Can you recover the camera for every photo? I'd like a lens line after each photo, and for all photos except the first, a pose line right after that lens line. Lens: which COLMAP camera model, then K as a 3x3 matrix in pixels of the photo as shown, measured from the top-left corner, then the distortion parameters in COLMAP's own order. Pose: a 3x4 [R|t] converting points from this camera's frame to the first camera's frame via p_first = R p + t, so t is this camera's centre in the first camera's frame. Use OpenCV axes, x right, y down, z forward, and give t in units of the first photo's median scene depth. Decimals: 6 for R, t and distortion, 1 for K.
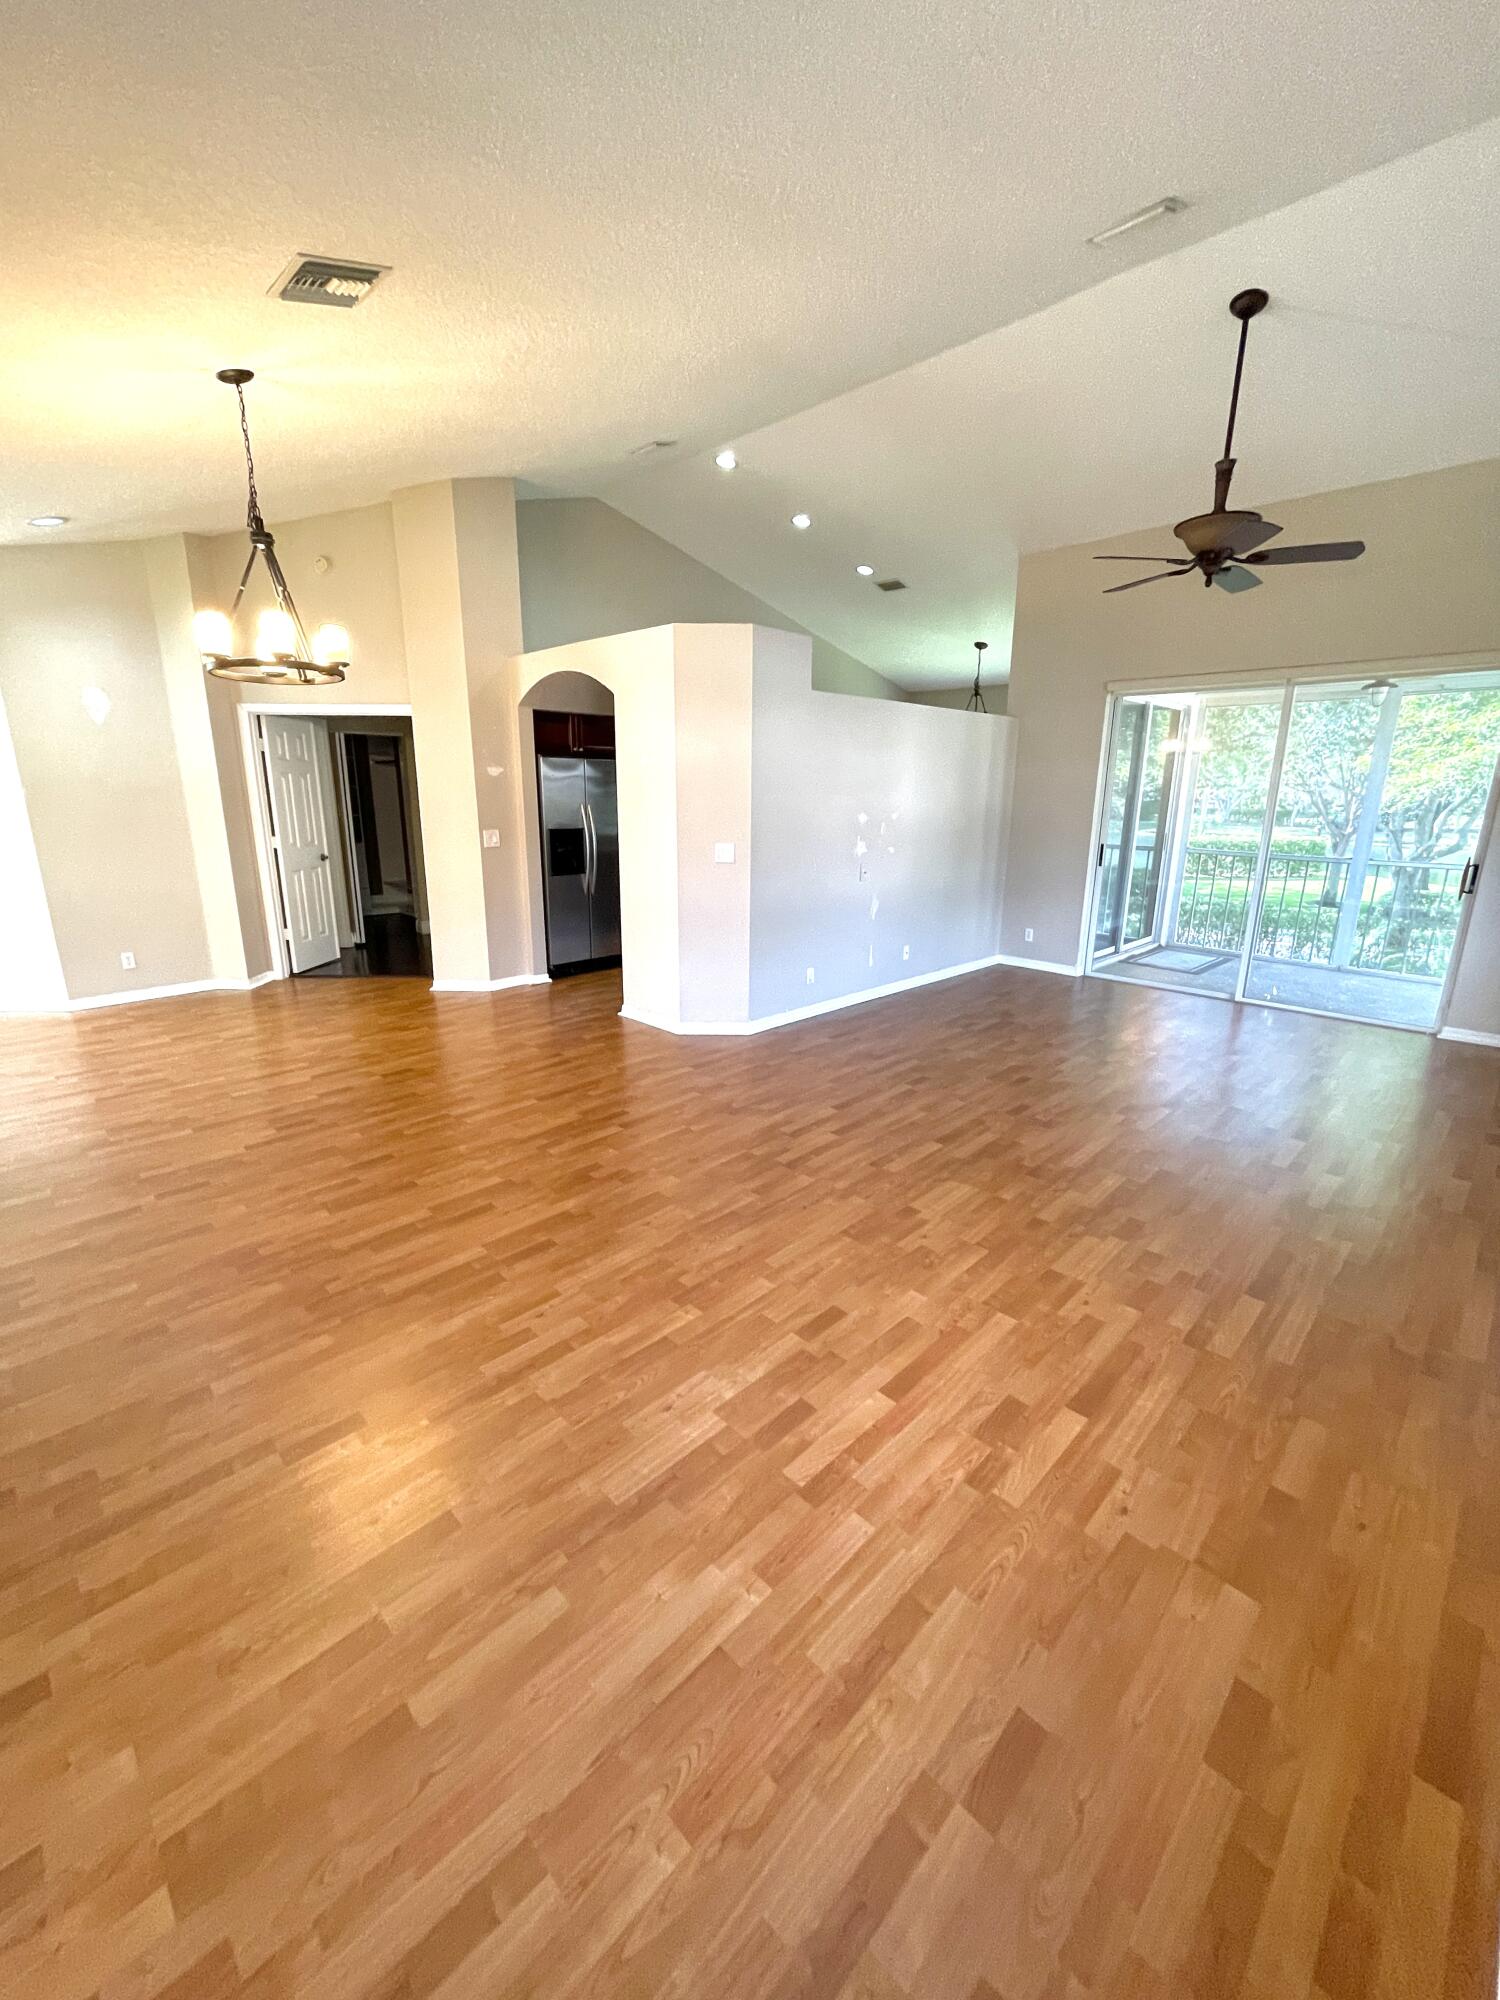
lens RADIAL K [[807.9, 0, 745.3], [0, 807.9, 1007.0], [0, 0, 1]] dist [-0.001756, 0.001522]
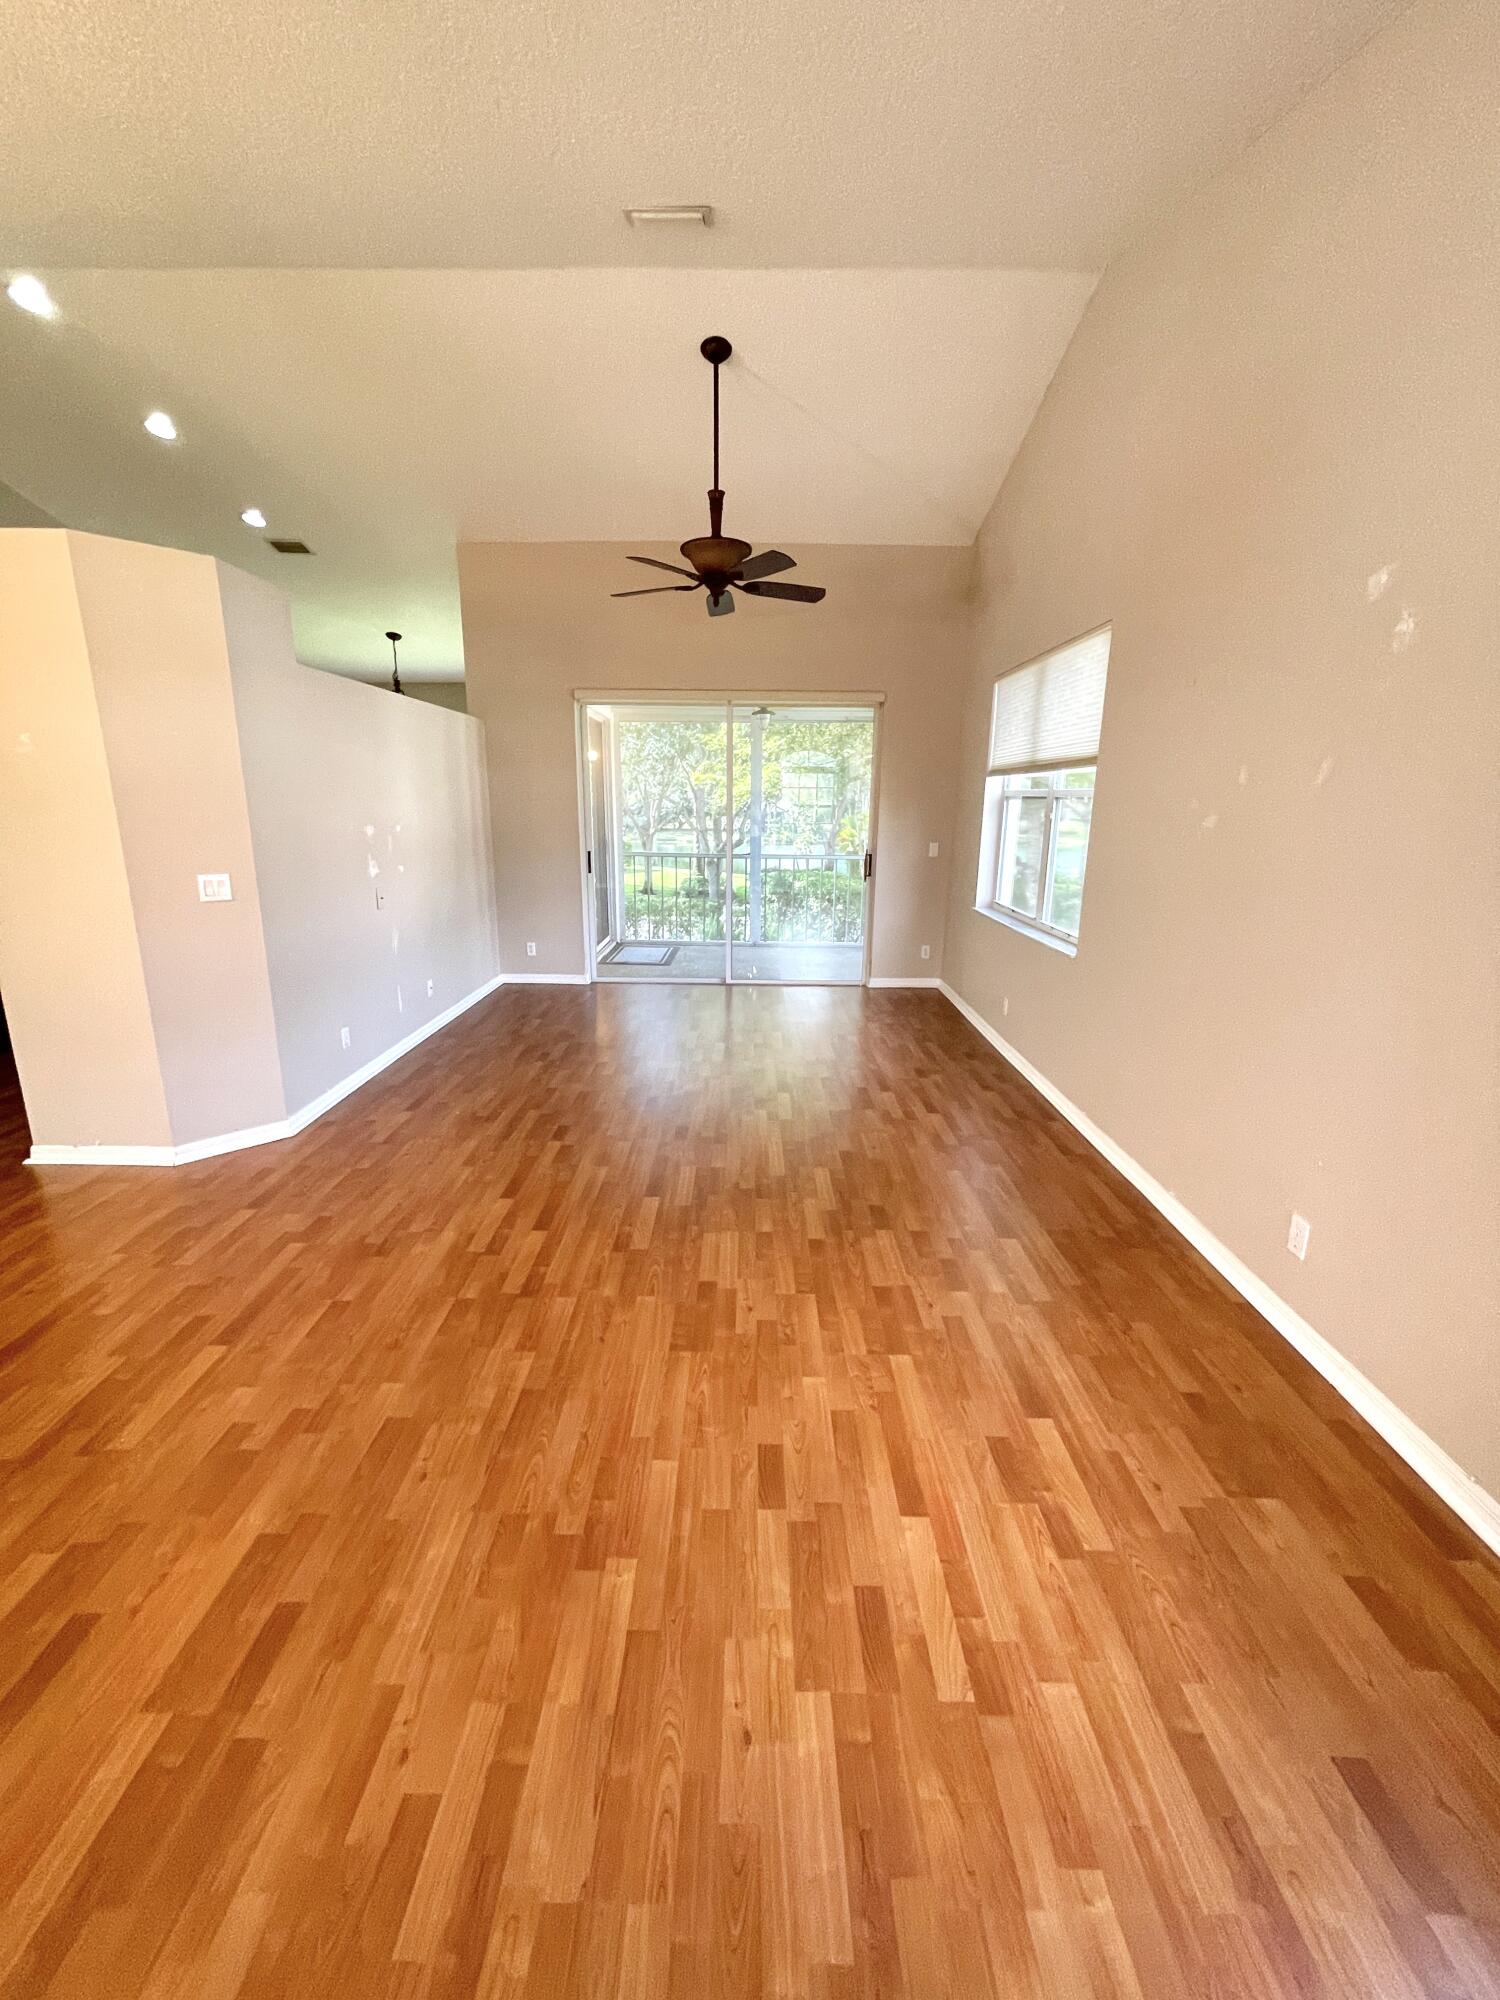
lens RADIAL K [[807.9, 0, 743.7], [0, 807.9, 1003.0], [0, 0, 1]] dist [-0.001756, 0.001522]
pose [[0.712391, -0.172845, 0.680165, -0.310011], [0.182497, 0.981478, 0.058272, -0.088319], [-0.677638, 0.082616, 0.730740, 0.336334]]
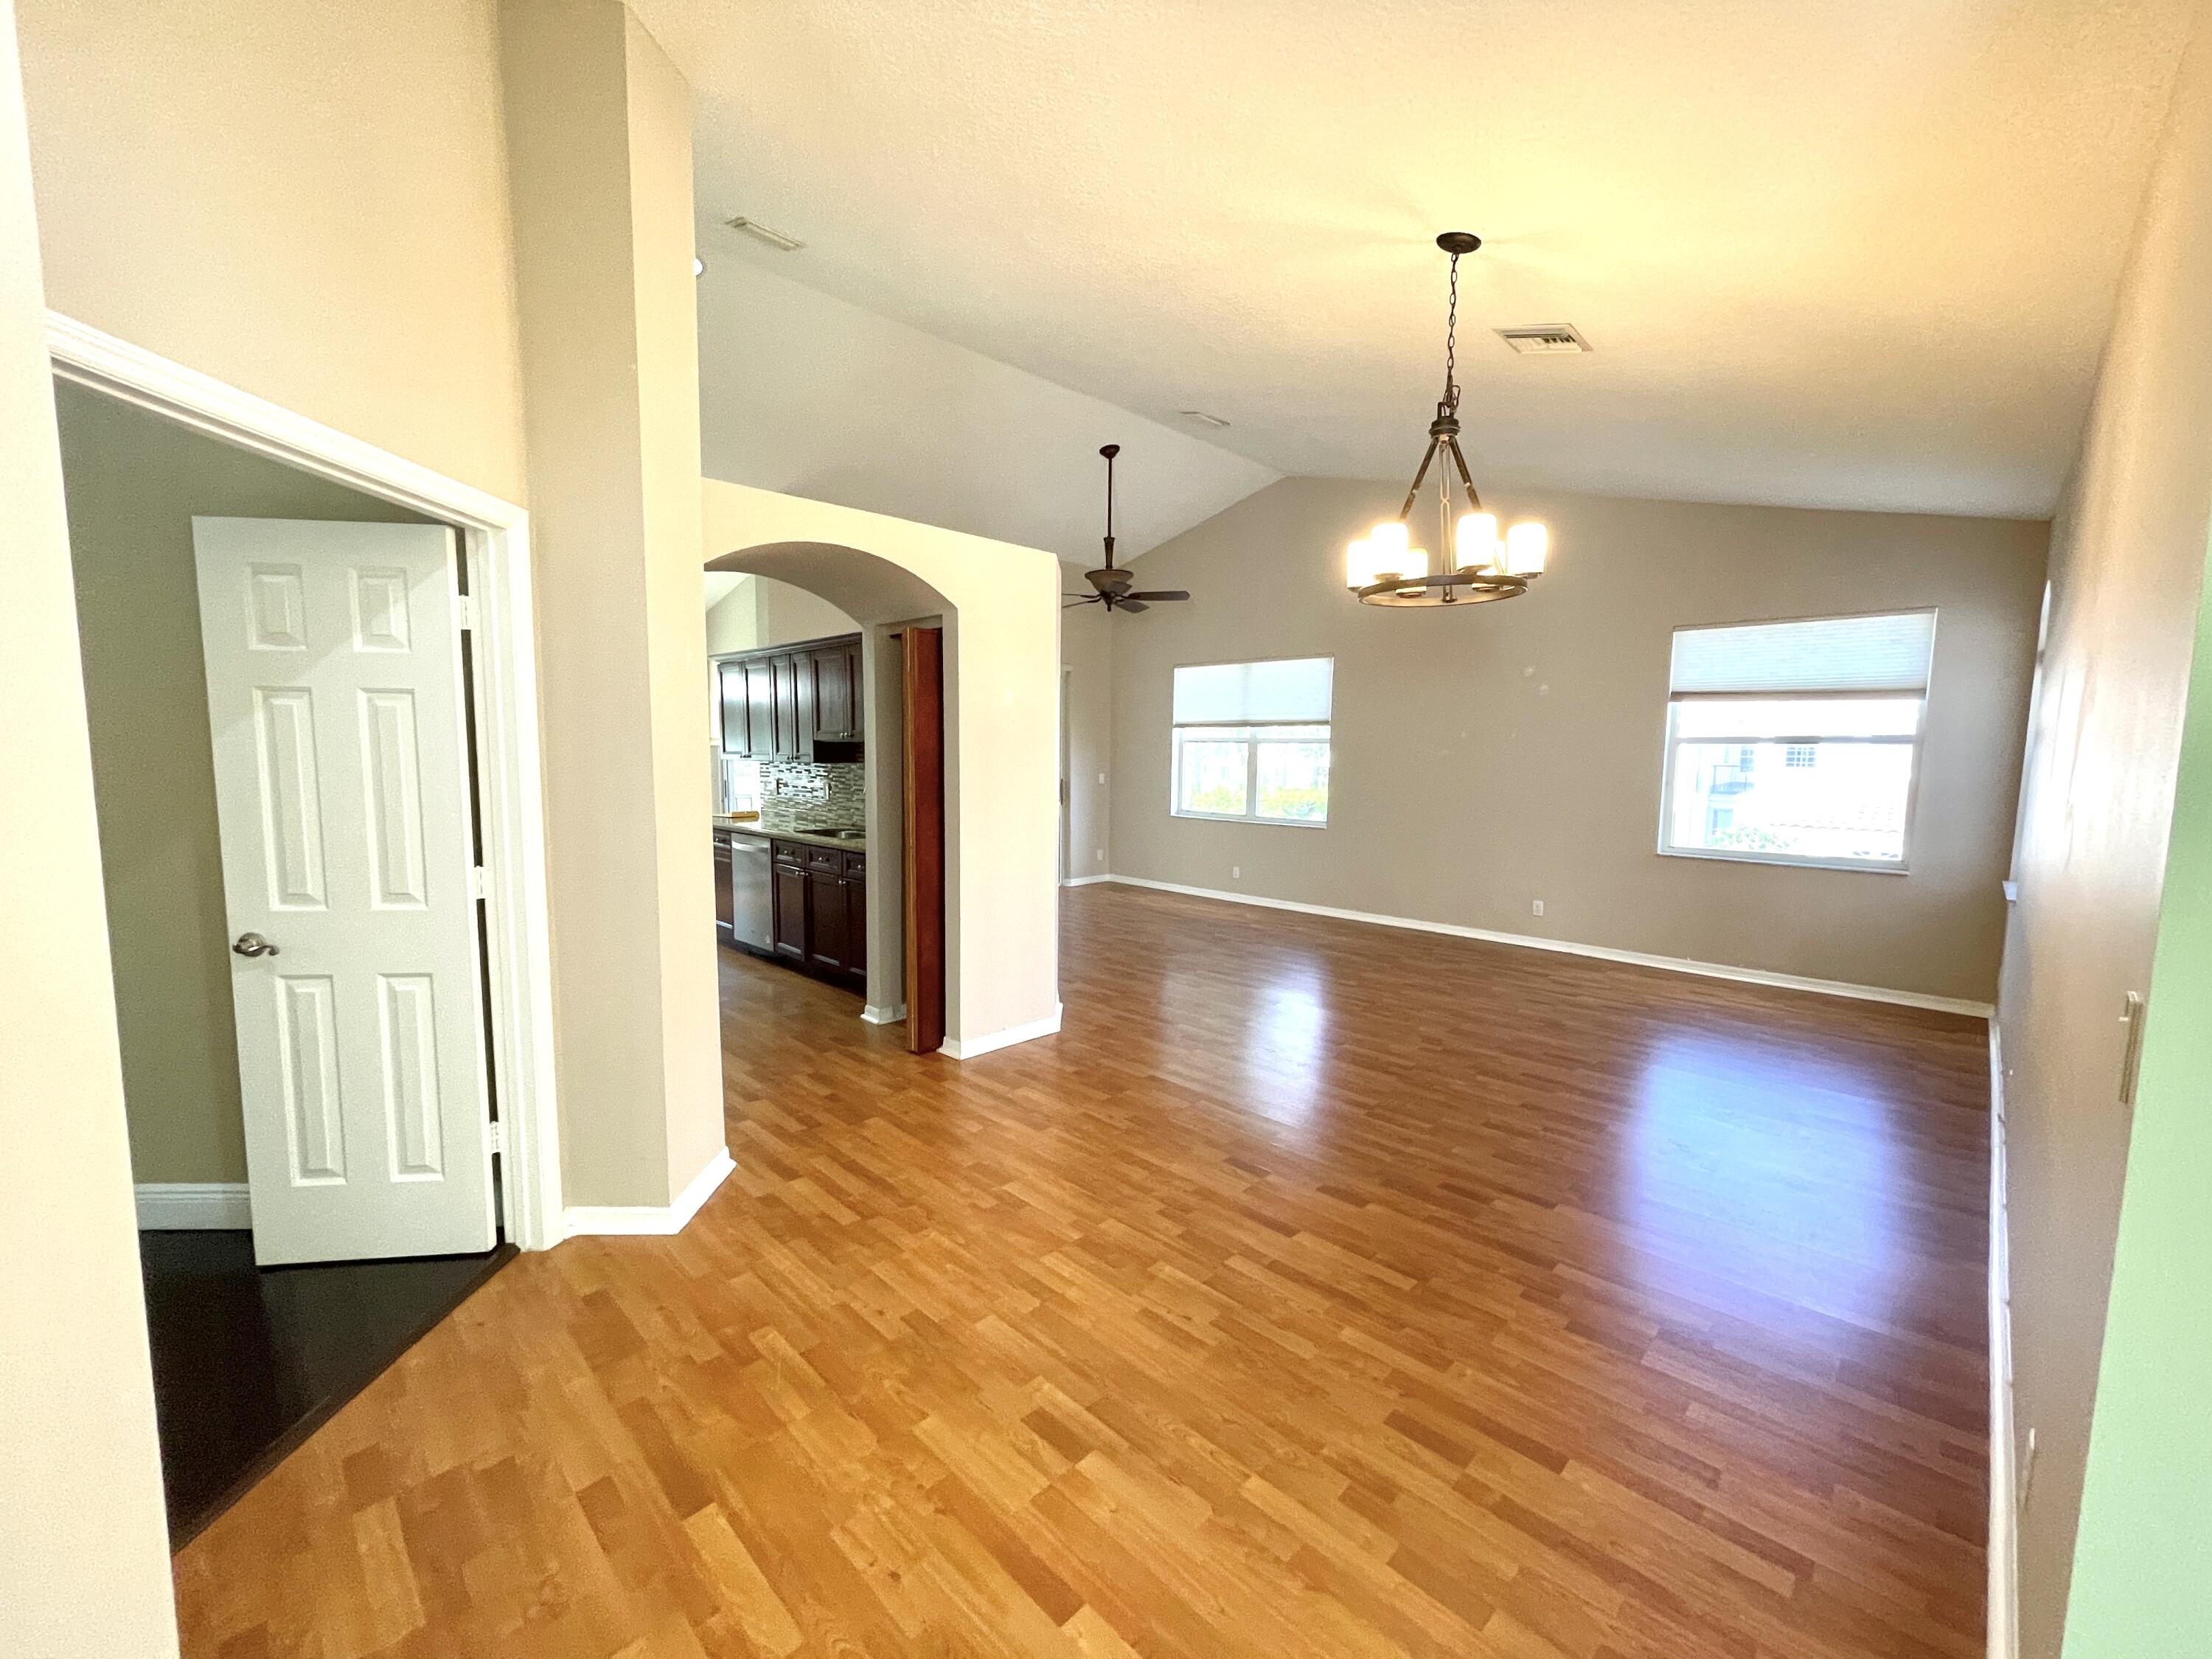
lens RADIAL K [[893.6, 0, 1105.9], [0, 893.6, 831.8], [0, 0, 1]] dist [-0.001756, 0.001522]
pose [[-0.007410, -0.101042, 0.994855, -1.679511], [0.255256, 0.961732, 0.099579, -0.415795], [-0.966845, 0.254681, 0.018665, 1.551942]]
